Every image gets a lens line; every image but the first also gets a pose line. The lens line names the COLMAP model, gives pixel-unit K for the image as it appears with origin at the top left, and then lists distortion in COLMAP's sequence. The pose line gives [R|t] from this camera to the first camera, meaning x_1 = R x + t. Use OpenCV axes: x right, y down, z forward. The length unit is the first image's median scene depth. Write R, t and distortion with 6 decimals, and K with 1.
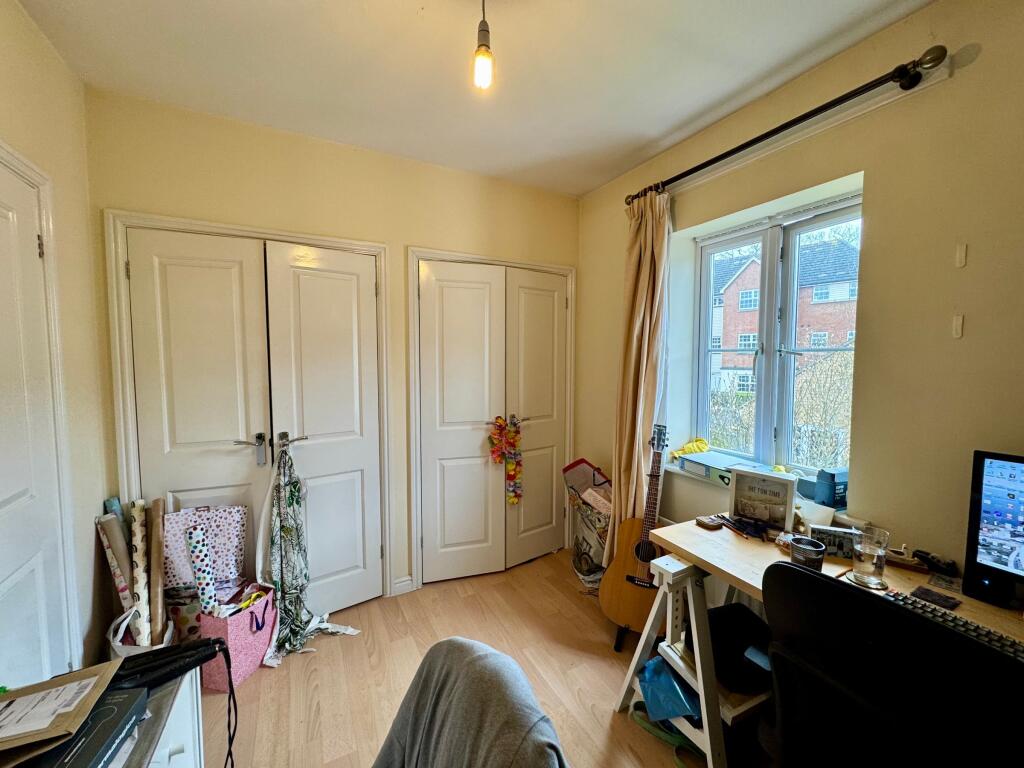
lens RADIAL K [[410.6, 0, 514.6], [0, 410.6, 388.5], [0, 0, 1]] dist [-0.001919, -0.000271]
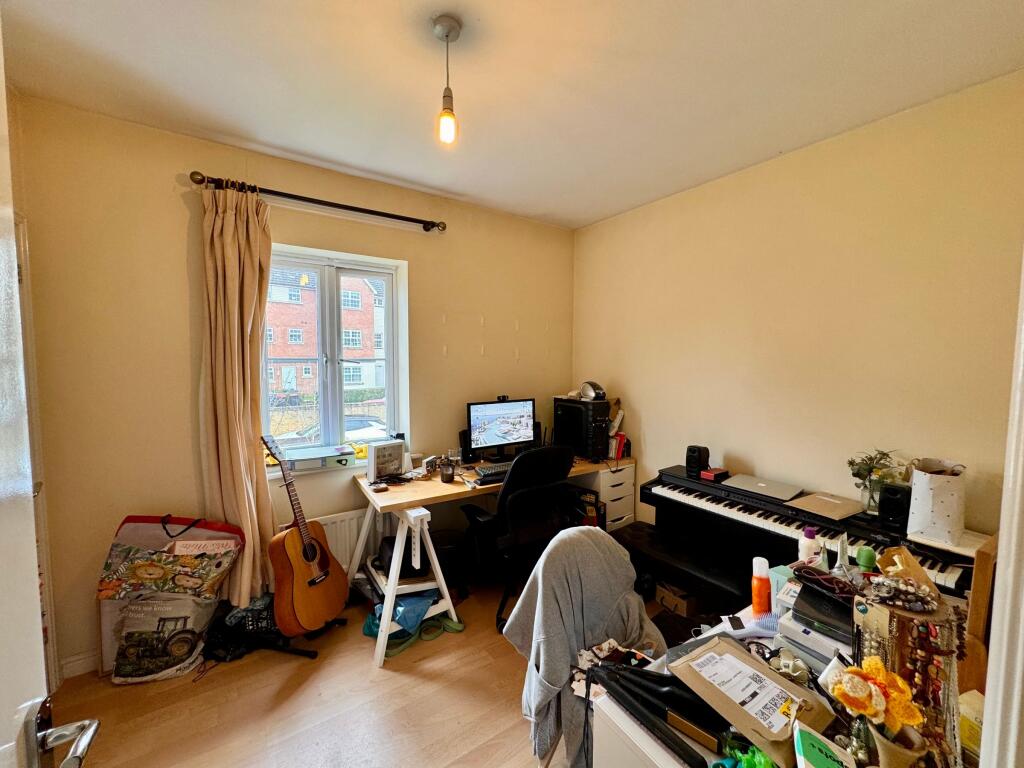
lens RADIAL K [[410.6, 0, 514.7], [0, 410.6, 385.6], [0, 0, 1]] dist [-0.001919, -0.000271]
pose [[-0.129820, -0.080462, 0.988268, -0.767697], [0.060985, 0.994167, 0.088954, -0.090521], [-0.989660, 0.071818, -0.124155, 0.591125]]
